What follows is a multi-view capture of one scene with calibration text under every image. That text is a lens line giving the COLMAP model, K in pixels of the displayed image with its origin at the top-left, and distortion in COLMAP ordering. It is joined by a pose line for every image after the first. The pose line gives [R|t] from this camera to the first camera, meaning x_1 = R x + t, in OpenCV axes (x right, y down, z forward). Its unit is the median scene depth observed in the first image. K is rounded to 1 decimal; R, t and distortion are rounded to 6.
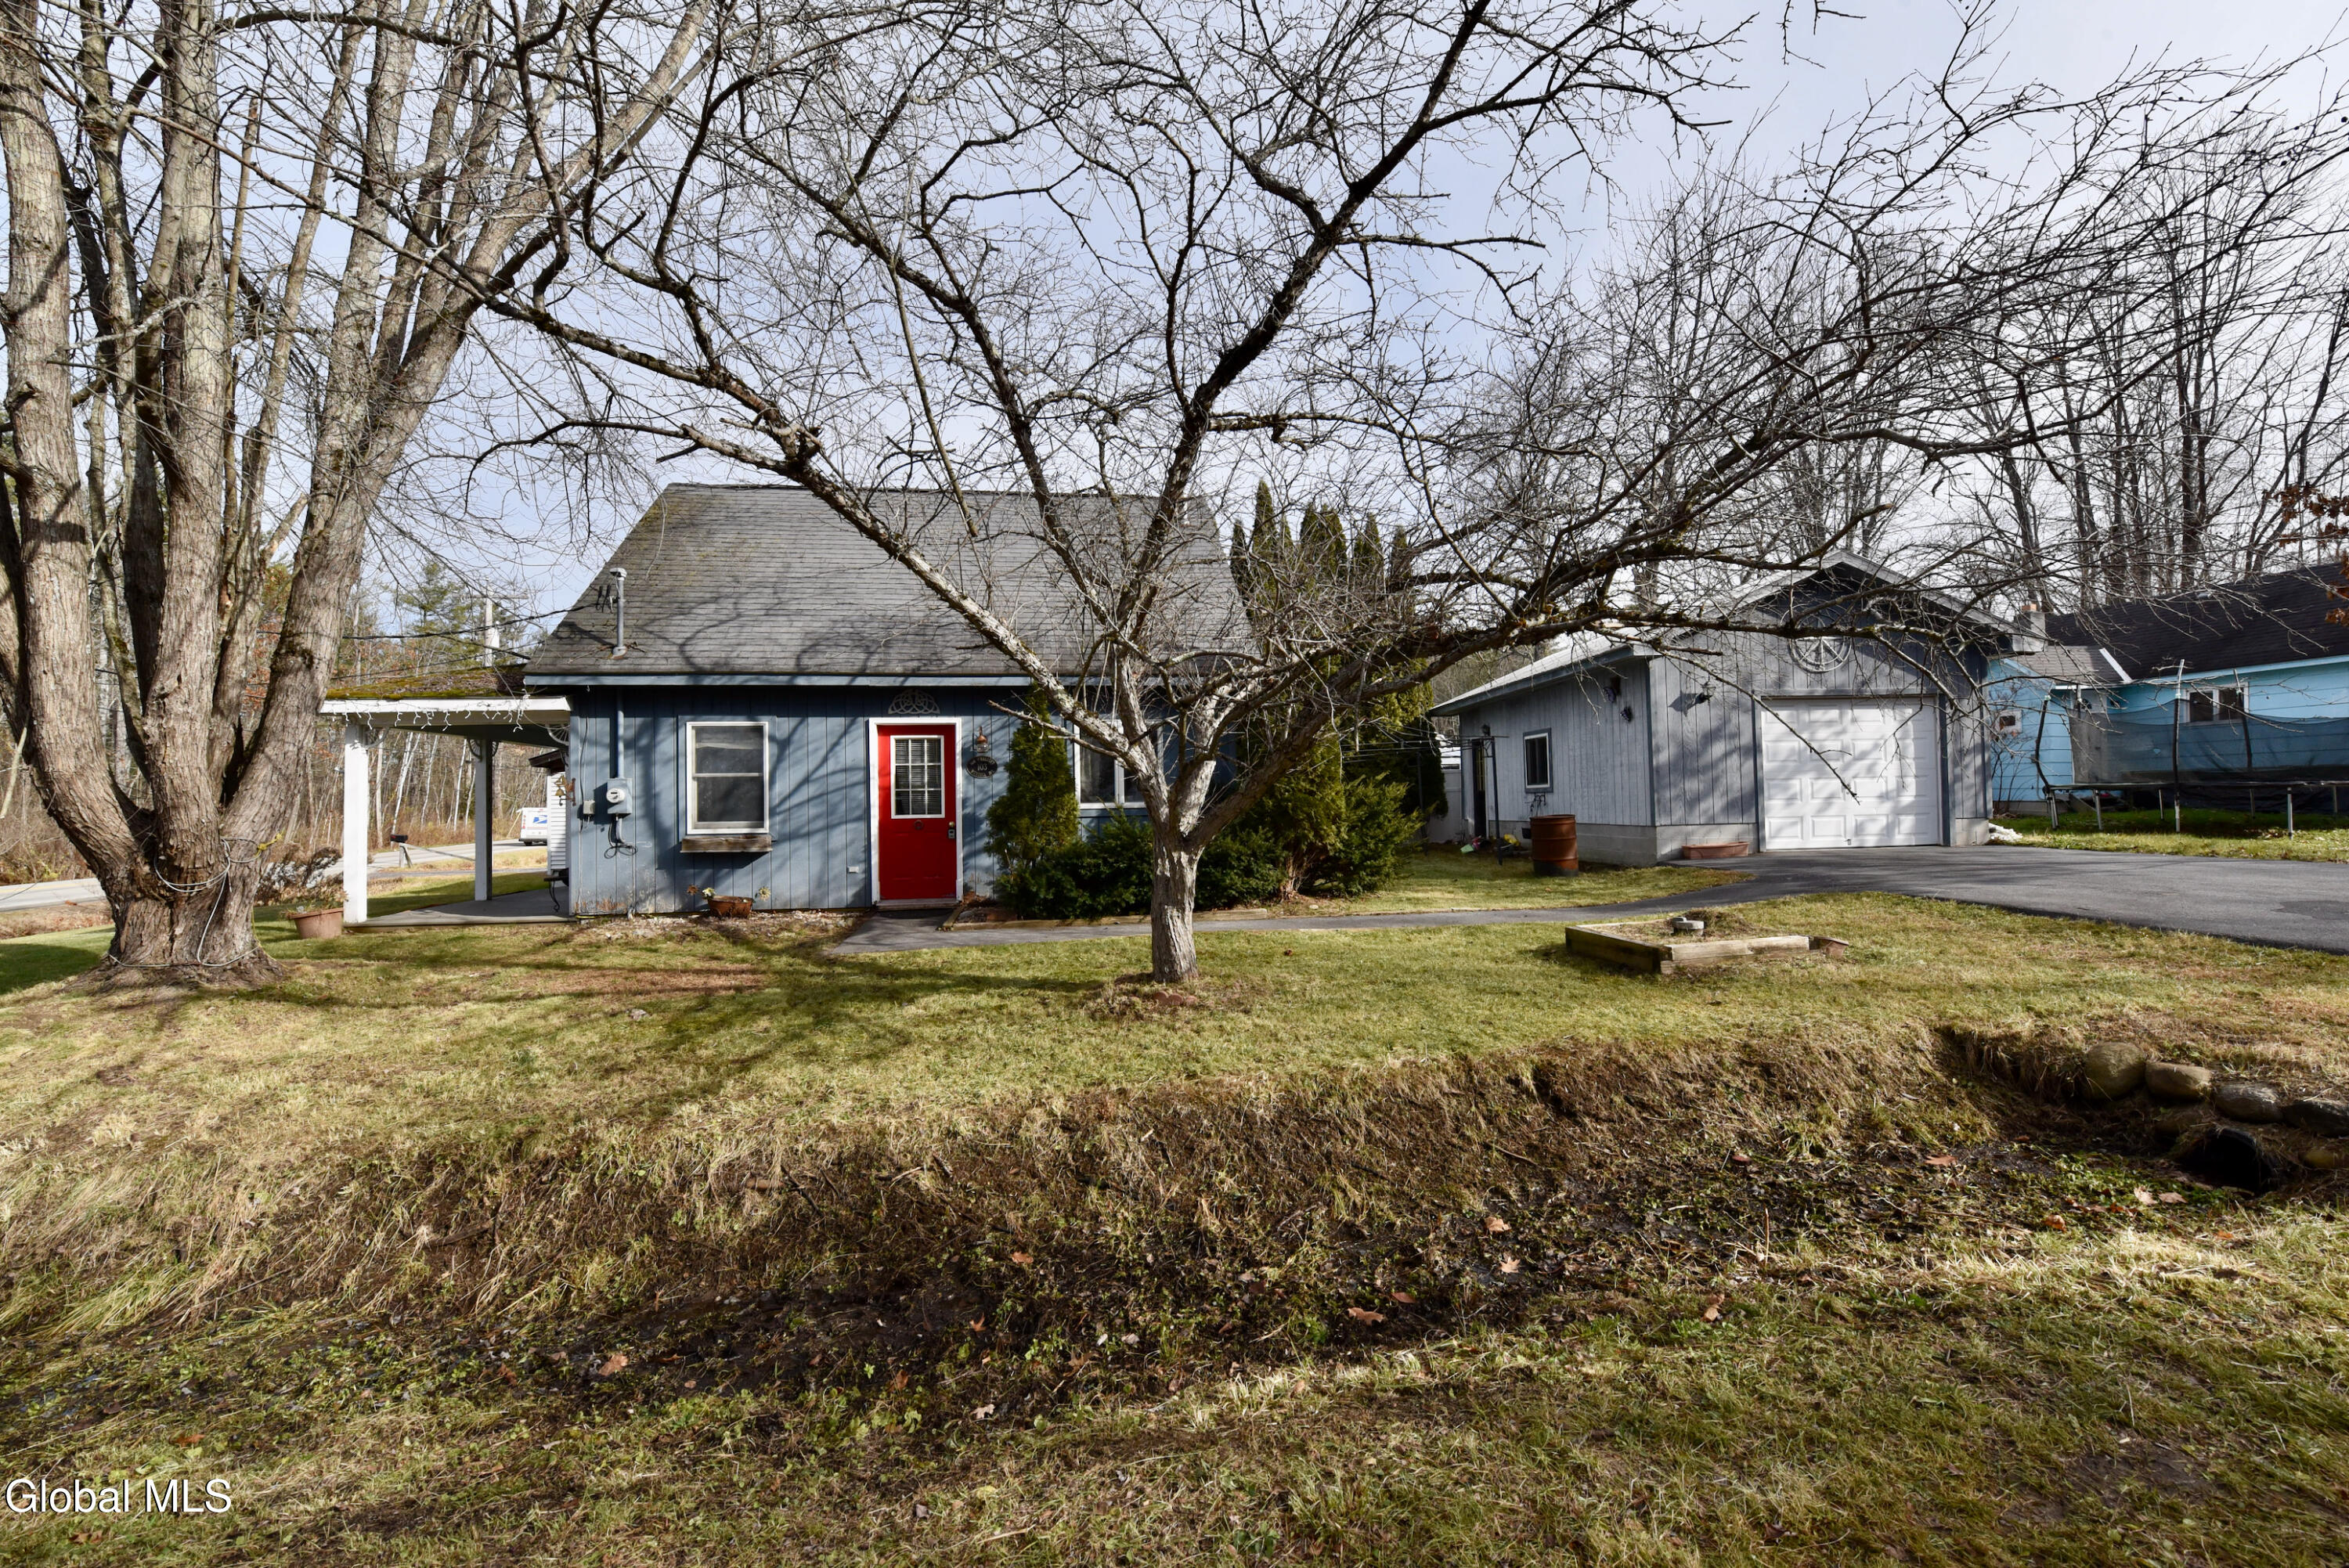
lens RADIAL K [[931.6, 0, 1180.8], [0, 931.6, 782.1], [0, 0, 1]] dist [-0.009582, -0.003058]
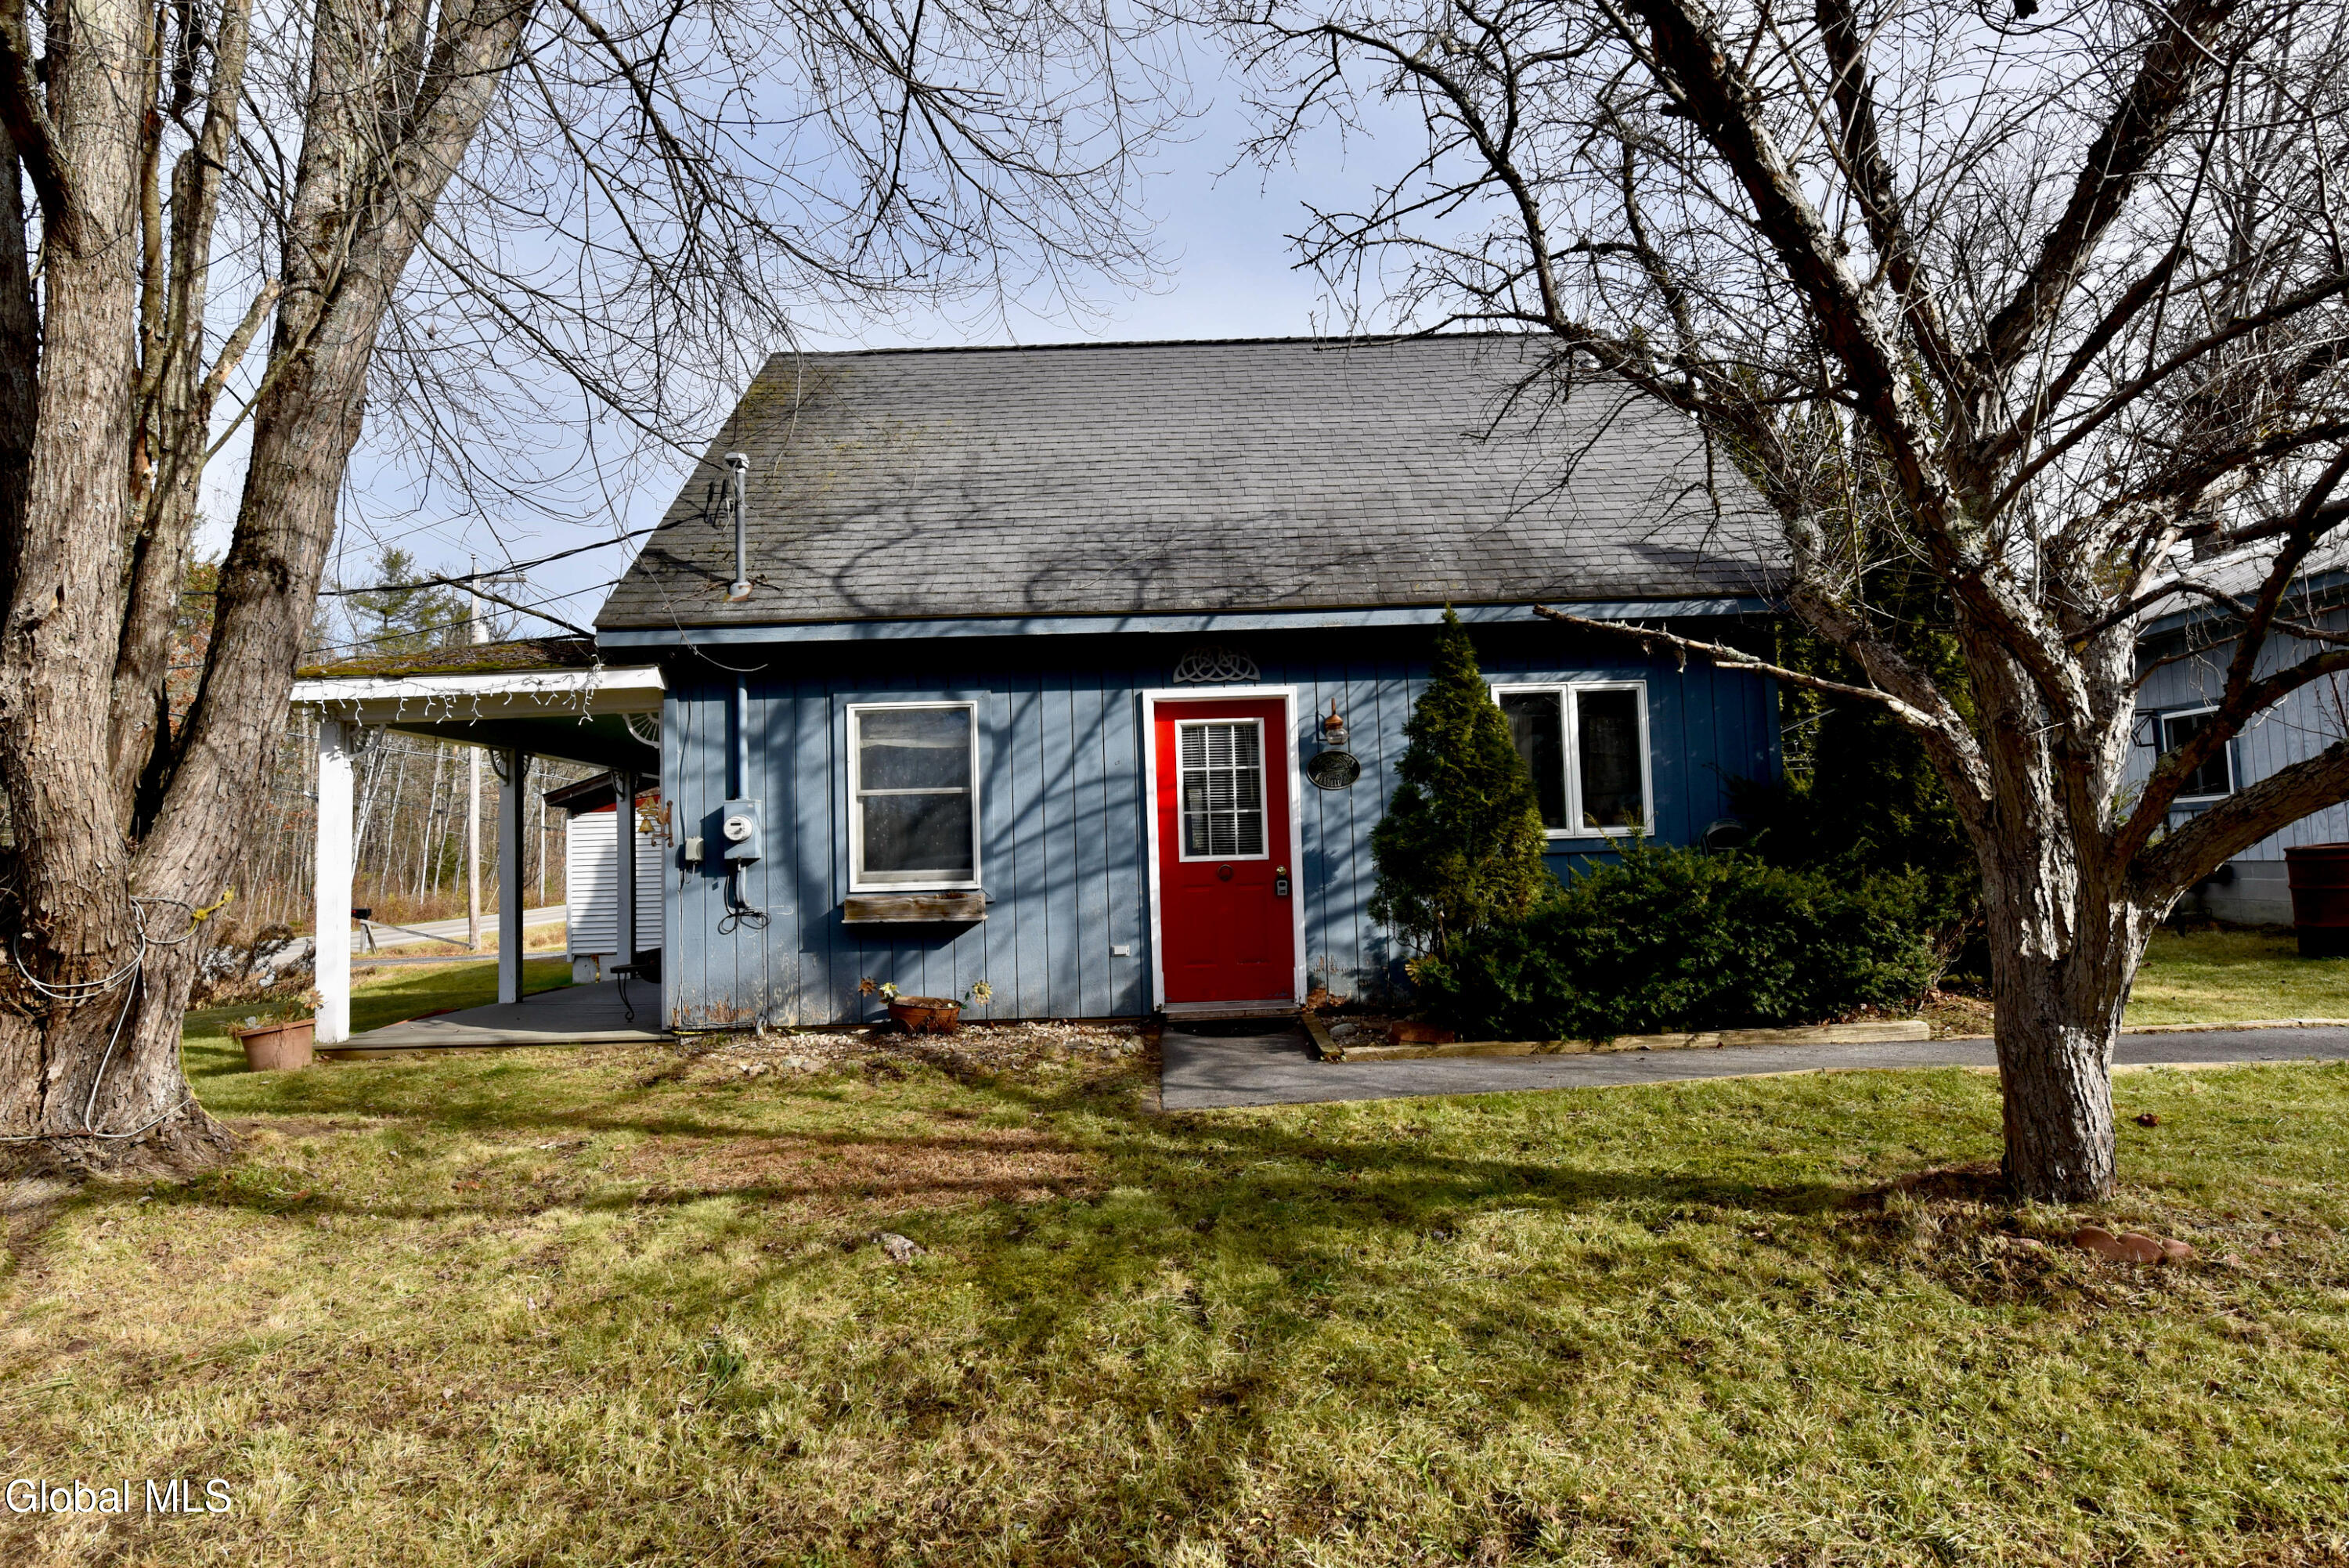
lens RADIAL K [[1278.9, 0, 1174.5], [0, 1278.9, 784.0], [0, 0, 1]] dist [0.002167, -0.000524]
pose [[0.991708, -0.021749, -0.126654, -0.222209], [0.017170, 0.999163, -0.037129, 0.021096], [0.127356, 0.034647, 0.991252, 0.215646]]
